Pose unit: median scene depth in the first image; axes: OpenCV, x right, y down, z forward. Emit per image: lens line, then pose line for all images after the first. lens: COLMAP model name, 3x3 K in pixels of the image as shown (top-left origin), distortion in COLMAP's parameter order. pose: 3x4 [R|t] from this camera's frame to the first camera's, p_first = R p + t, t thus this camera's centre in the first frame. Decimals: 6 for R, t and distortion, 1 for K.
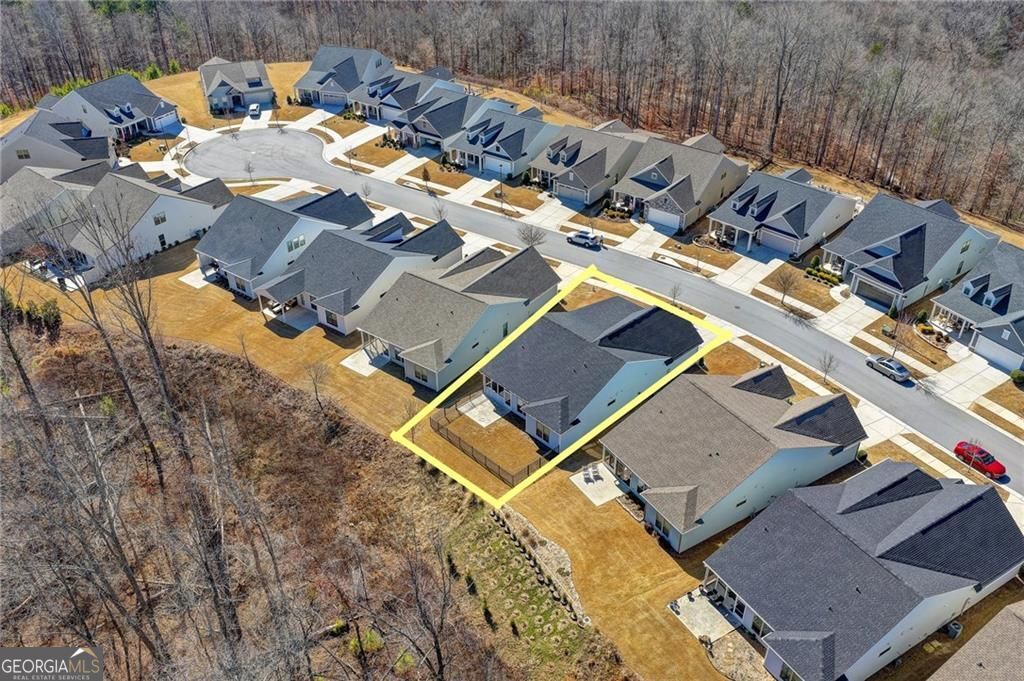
lens RADIAL K [[846.7, 0, 513.0], [0, 846.7, 340.5], [0, 0, 1]] dist [-0.000791, 0.016307]
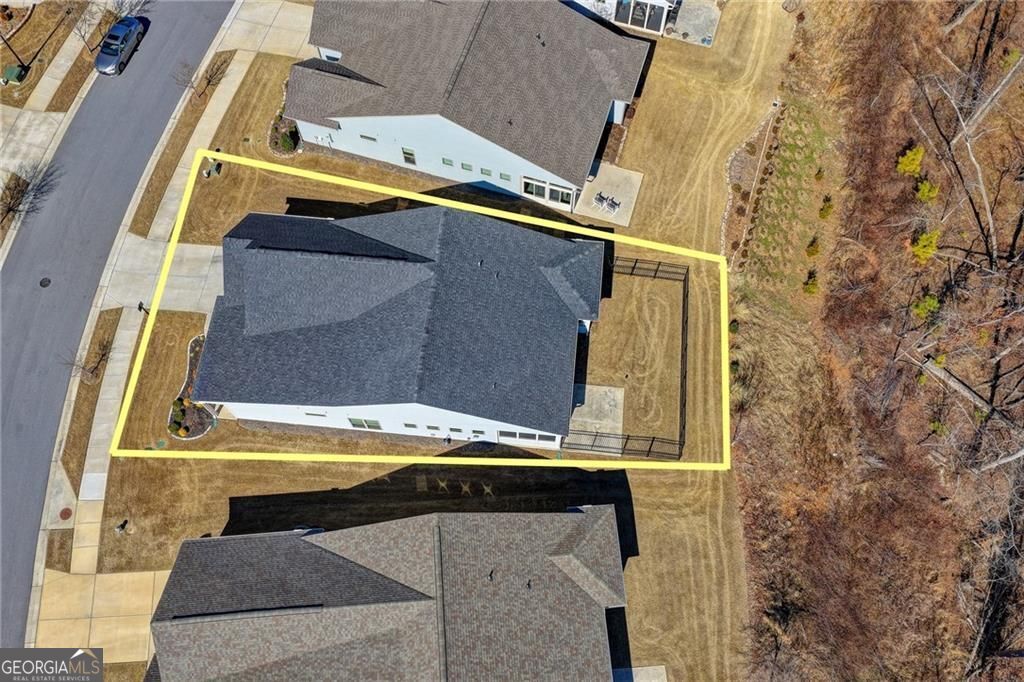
lens RADIAL K [[846.7, 0, 511.5], [0, 846.7, 343.0], [0, 0, 1]] dist [-0.000791, 0.016307]
pose [[-0.650313, -0.696924, 0.302308, -0.157479], [0.433952, -0.014174, 0.900825, -0.532997], [-0.623521, 0.717005, 0.311649, 0.912196]]
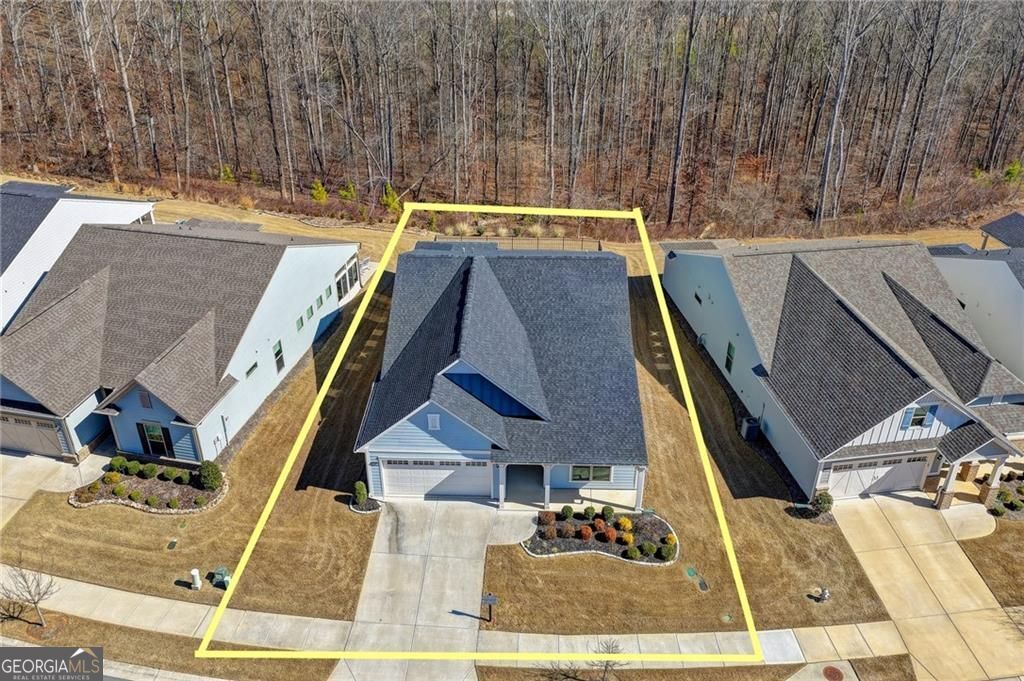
lens RADIAL K [[846.7, 0, 514.0], [0, 846.7, 341.1], [0, 0, 1]] dist [-0.000791, 0.016307]
pose [[-0.707734, 0.356997, -0.609644, 0.468768], [-0.404706, 0.502443, 0.764044, -0.433156], [0.579073, 0.787467, -0.211118, 1.287490]]
